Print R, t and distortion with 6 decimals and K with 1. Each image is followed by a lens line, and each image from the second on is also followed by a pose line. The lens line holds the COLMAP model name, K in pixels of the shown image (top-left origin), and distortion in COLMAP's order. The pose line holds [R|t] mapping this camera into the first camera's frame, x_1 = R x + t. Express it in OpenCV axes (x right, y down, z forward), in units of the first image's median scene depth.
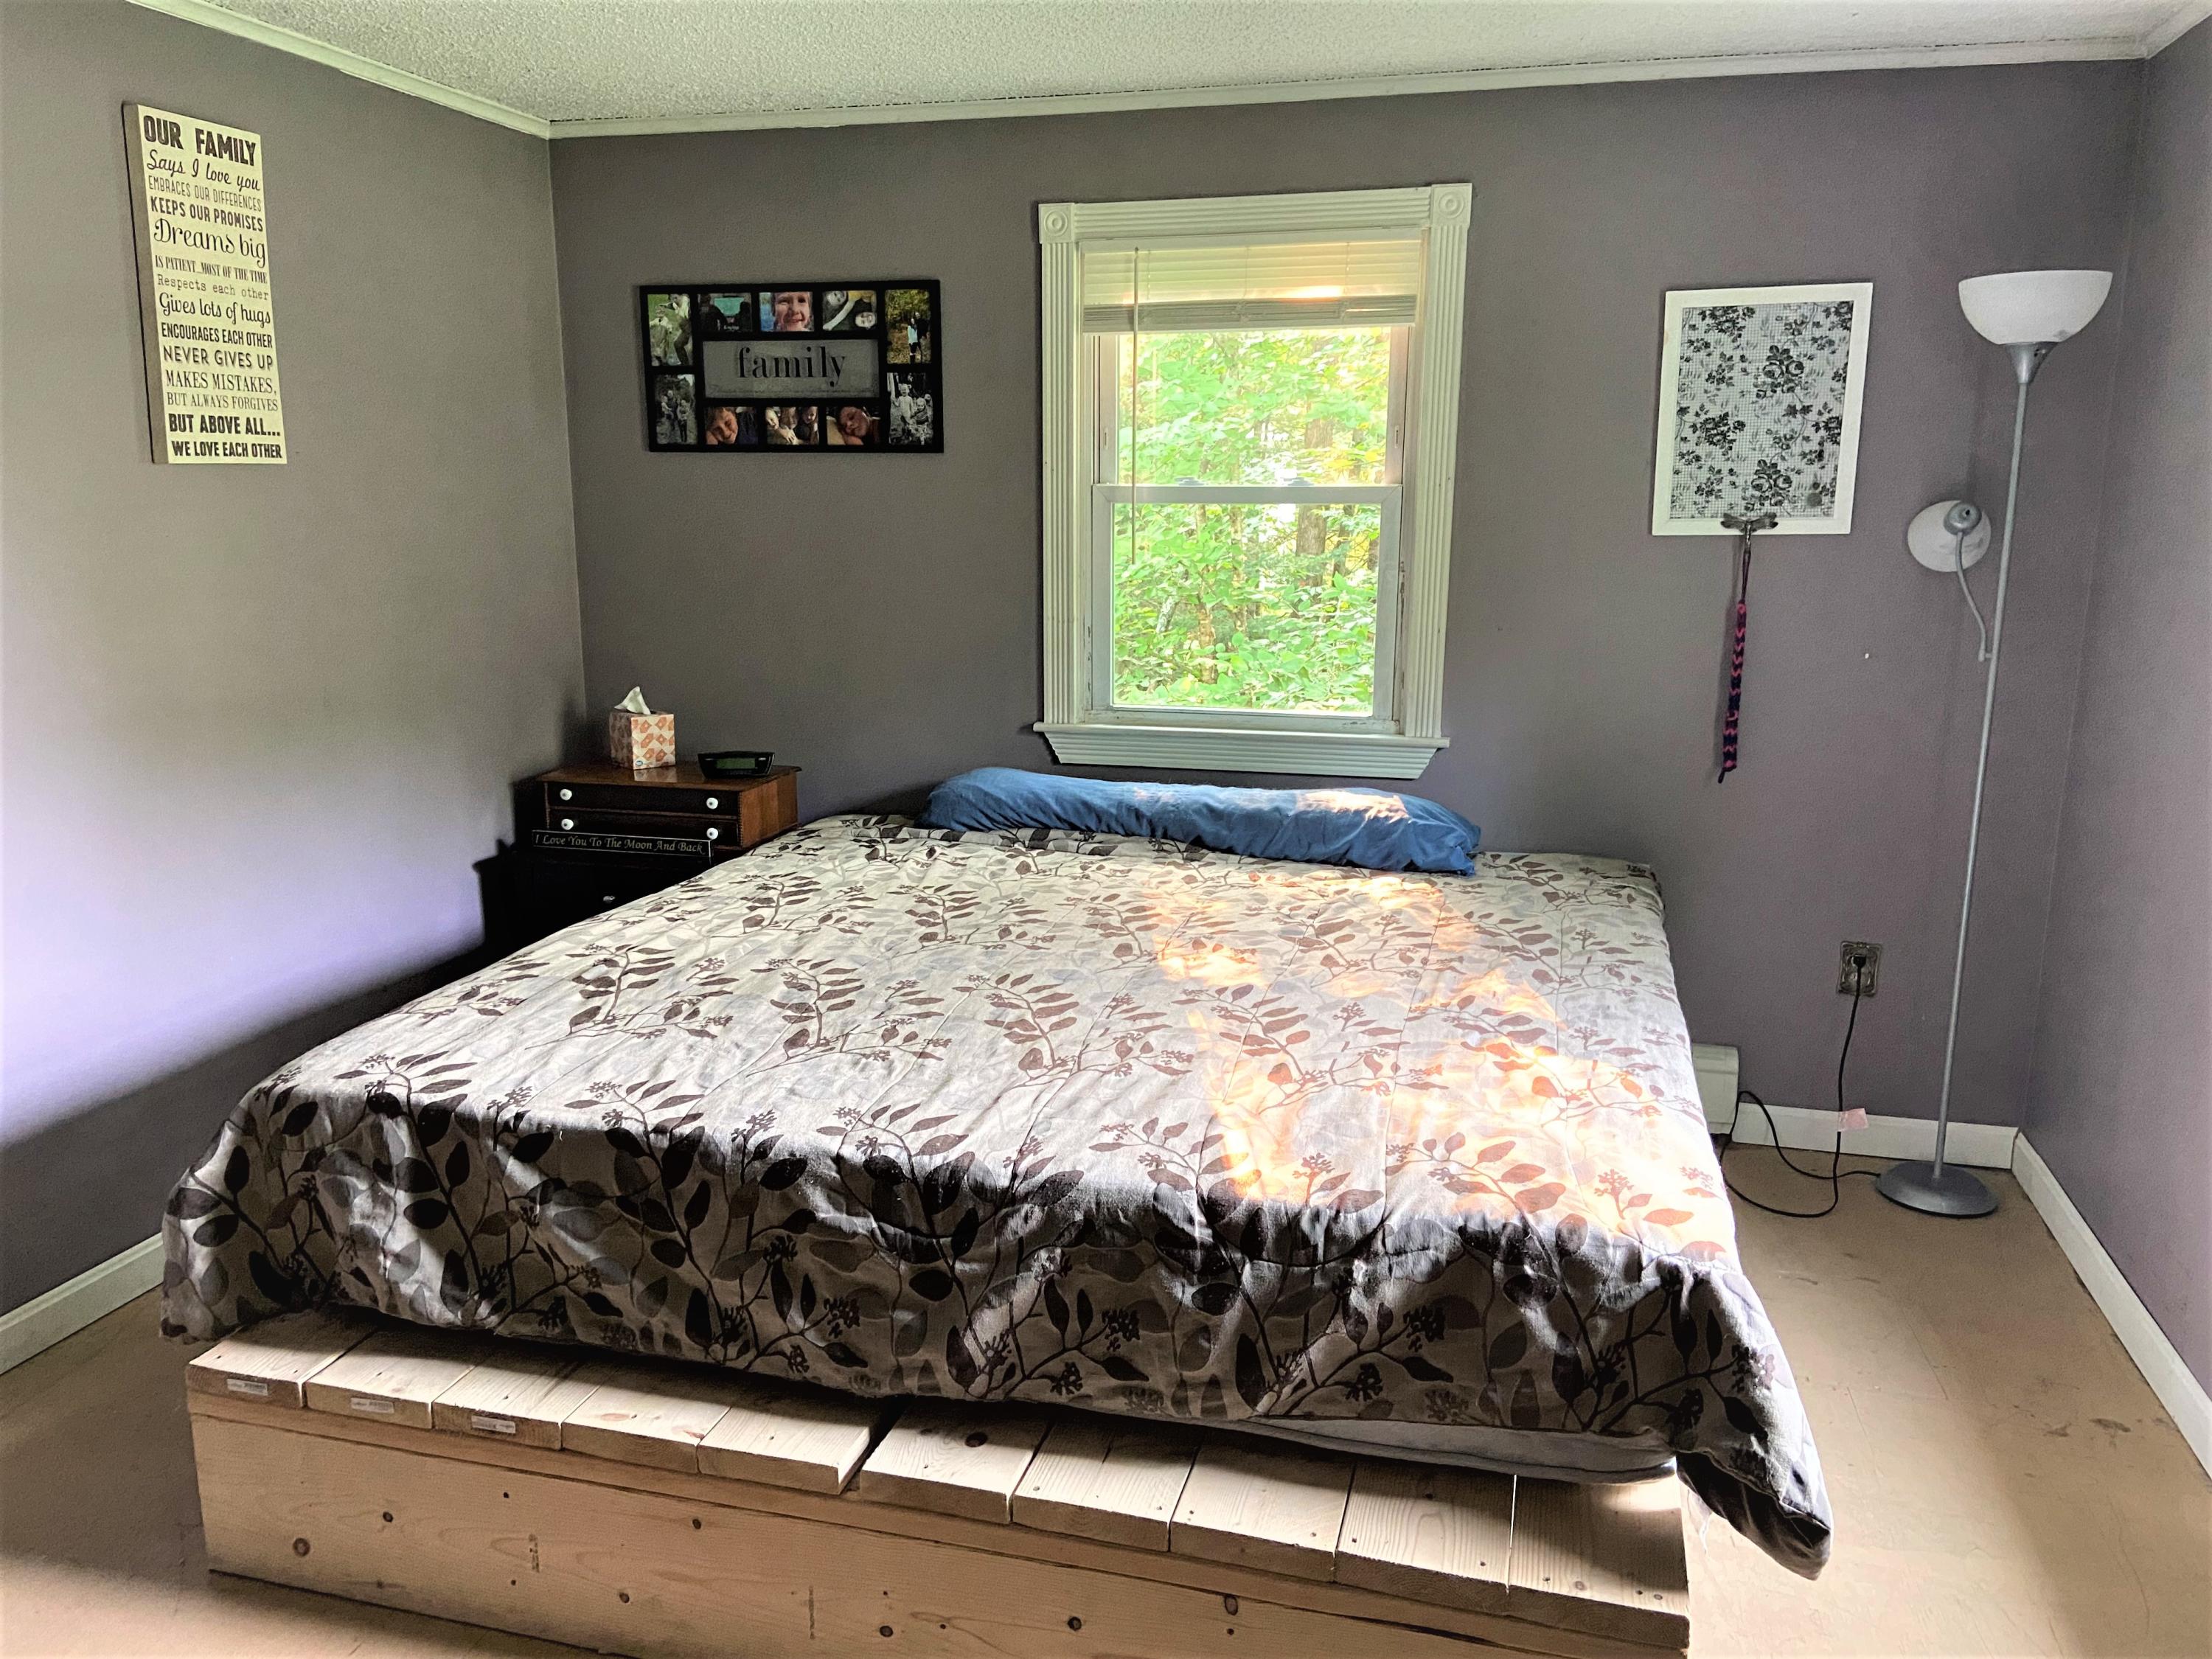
lens RADIAL K [[1661.3, 0, 1107.4], [0, 1661.3, 824.8], [0, 0, 1]] dist [0.097158, -0.099150]
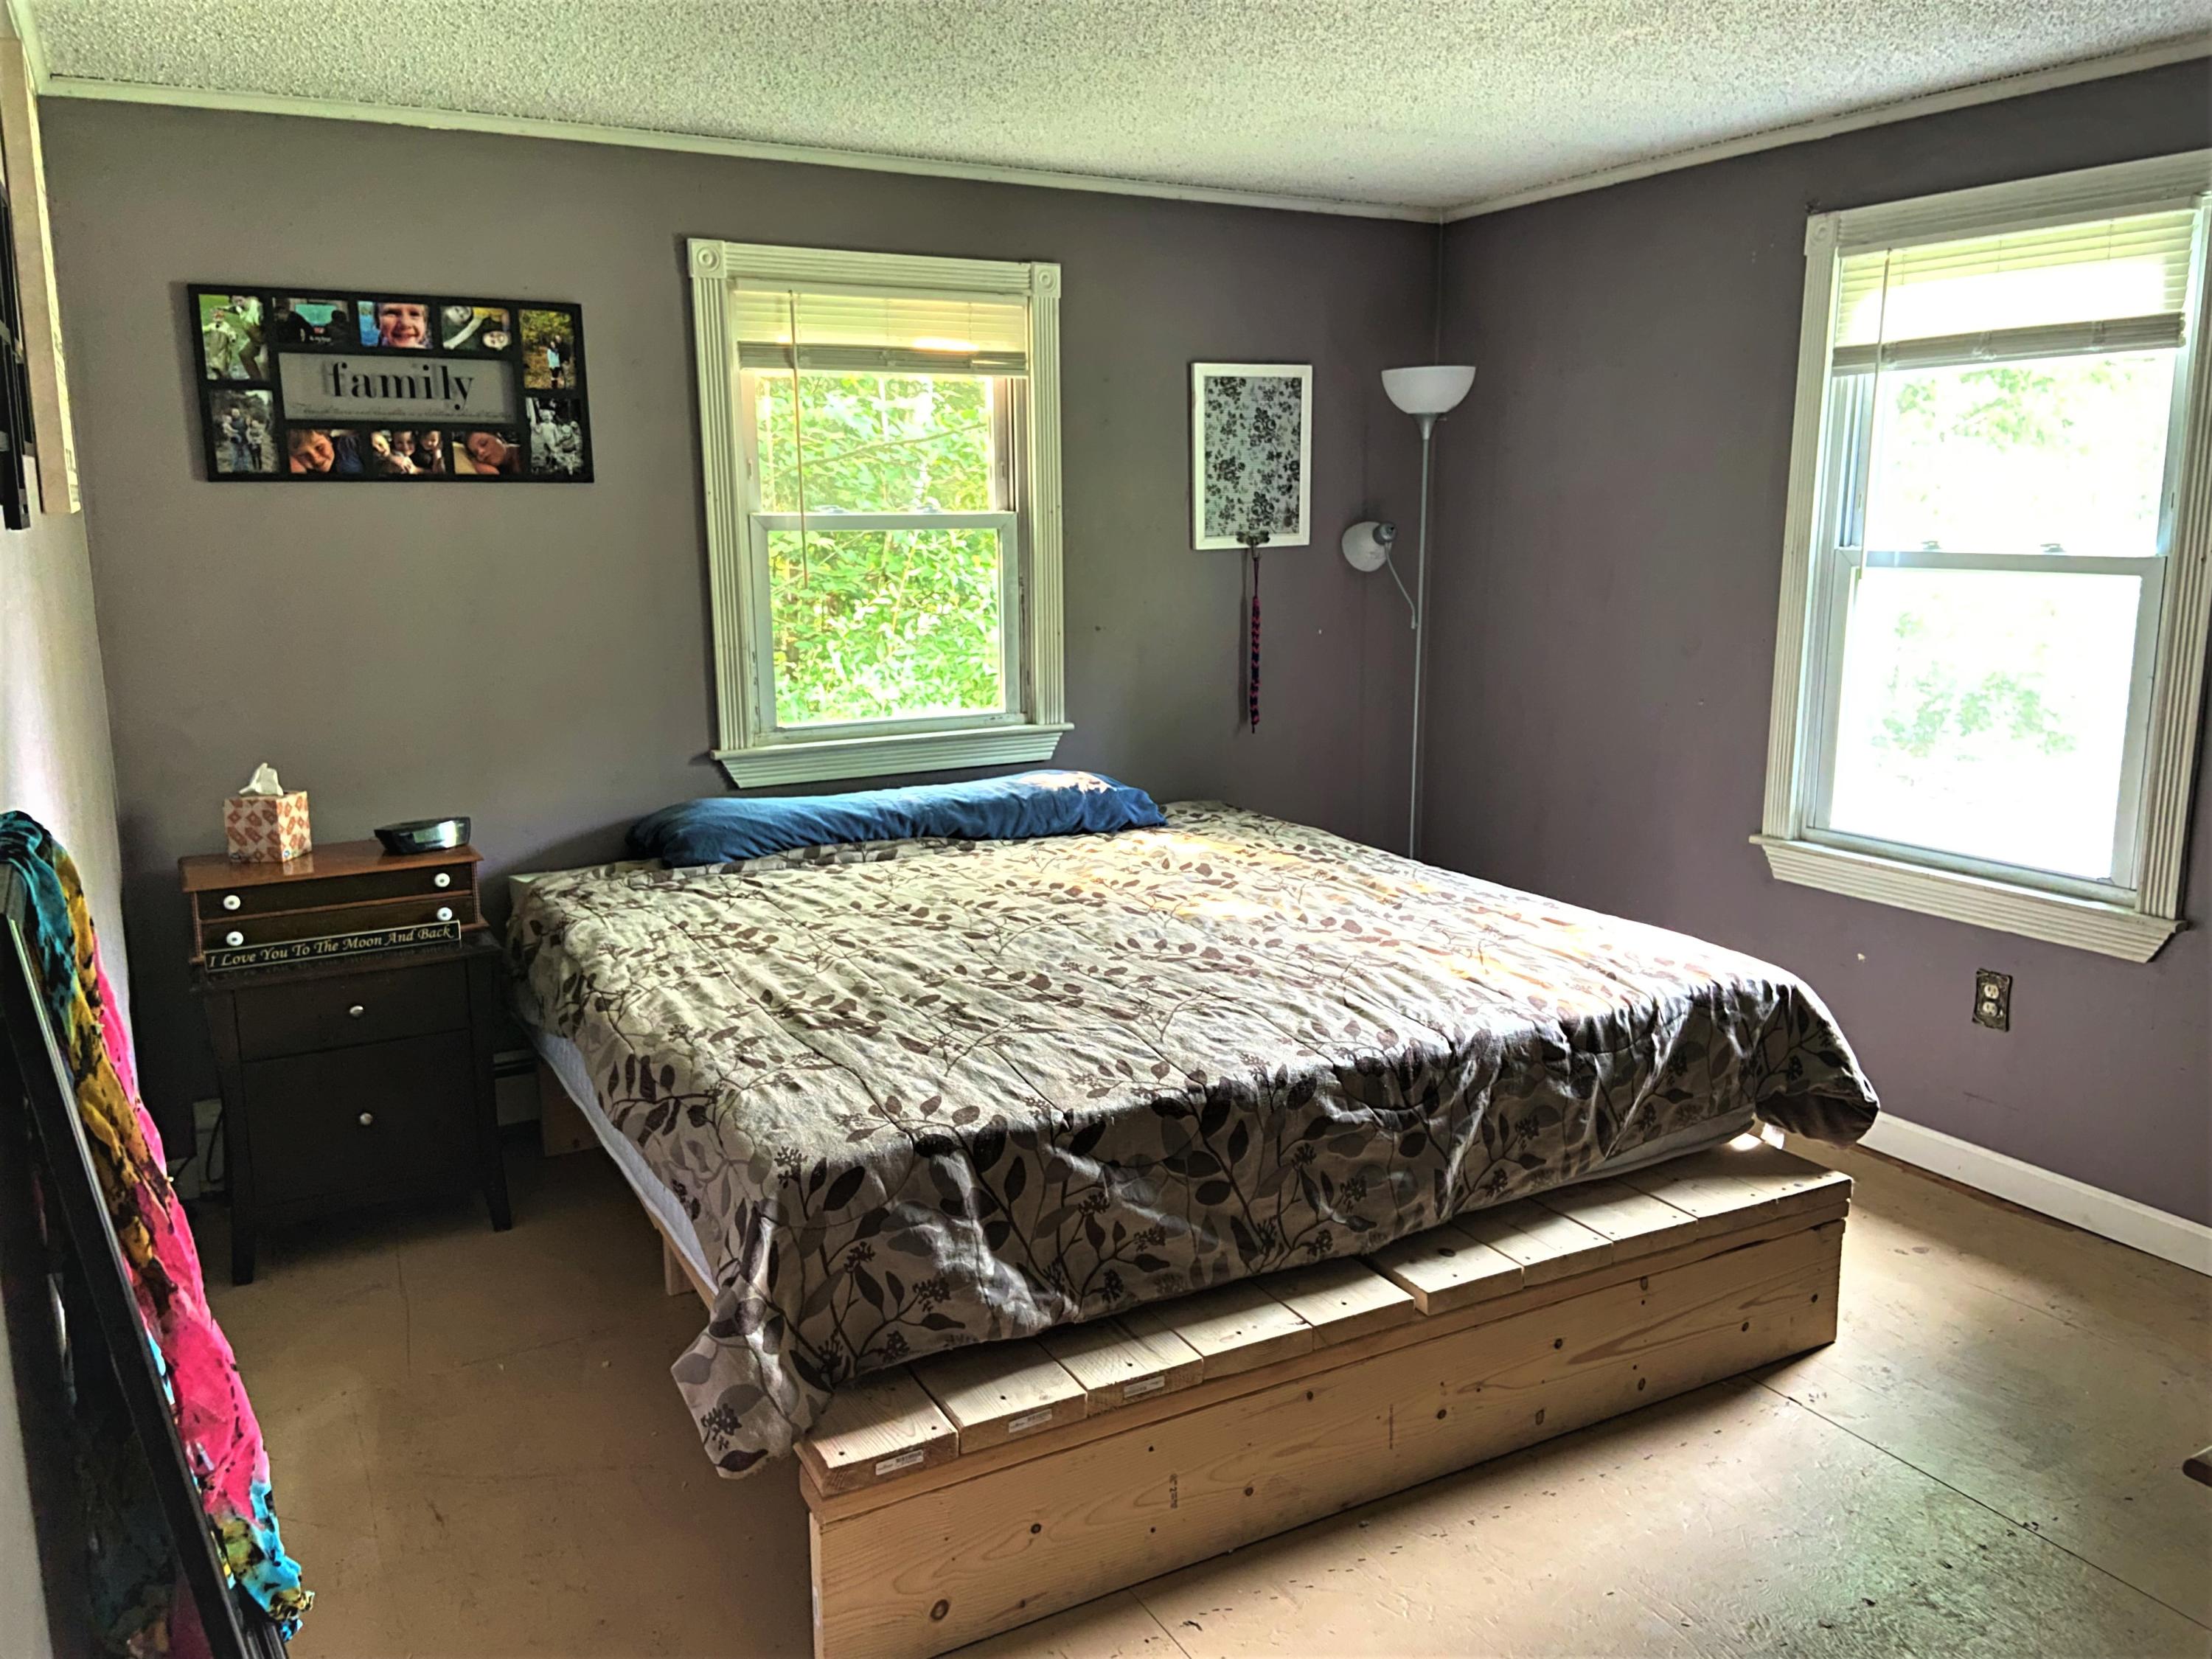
lens RADIAL K [[1661.3, 0, 1112.4], [0, 1661.3, 820.1], [0, 0, 1]] dist [0.097158, -0.099150]
pose [[0.723488, -0.140171, 0.675956, -0.647741], [0.147473, 0.987948, 0.047025, -0.037653], [-0.674401, 0.065664, 0.735440, 0.117365]]
